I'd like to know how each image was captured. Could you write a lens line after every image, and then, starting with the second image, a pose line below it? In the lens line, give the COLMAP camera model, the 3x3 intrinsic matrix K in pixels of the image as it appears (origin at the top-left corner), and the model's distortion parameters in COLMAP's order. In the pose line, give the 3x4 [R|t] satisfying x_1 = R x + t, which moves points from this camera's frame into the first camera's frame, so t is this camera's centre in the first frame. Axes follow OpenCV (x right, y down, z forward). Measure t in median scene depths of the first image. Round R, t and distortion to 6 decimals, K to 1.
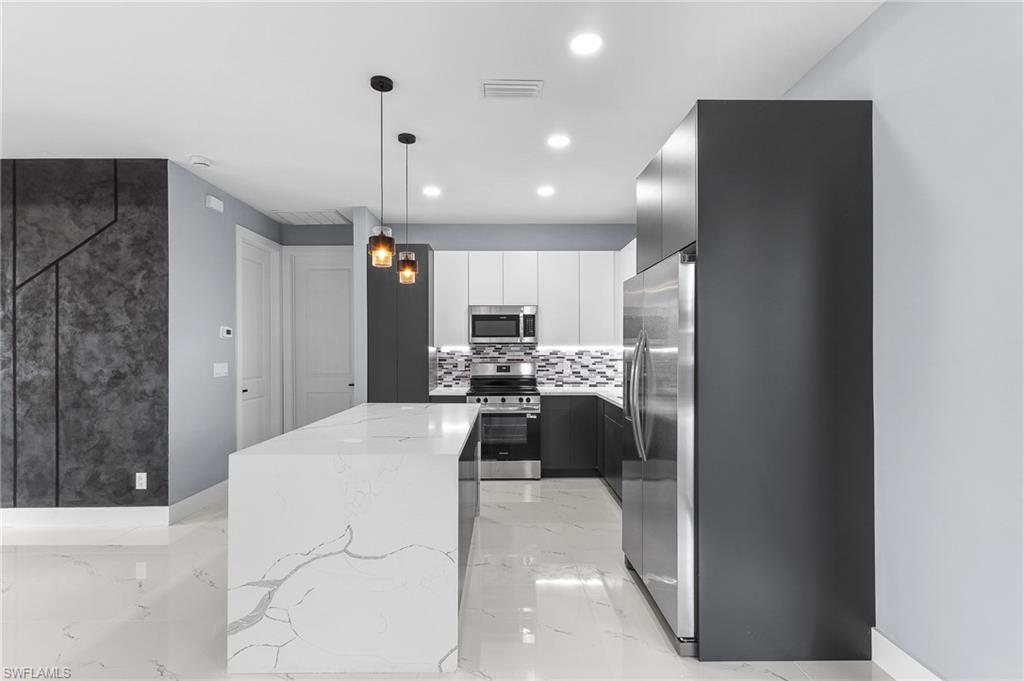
lens RADIAL K [[476.9, 0, 513.0], [0, 476.9, 345.4], [0, 0, 1]] dist [-0.002715, 0.001312]
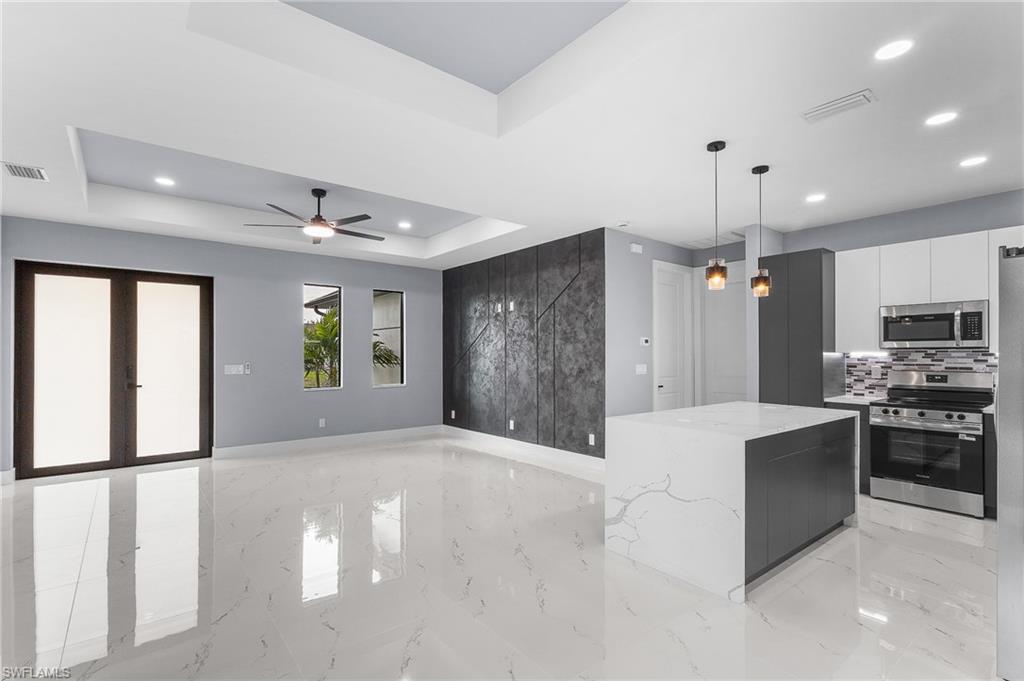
lens RADIAL K [[476.9, 0, 509.9], [0, 476.9, 346.9], [0, 0, 1]] dist [-0.002715, 0.001312]
pose [[0.612315, -0.009155, -0.790561, 0.271100], [0.003873, 0.999956, -0.008579, -0.002695], [0.790604, 0.002191, 0.612323, -0.149906]]
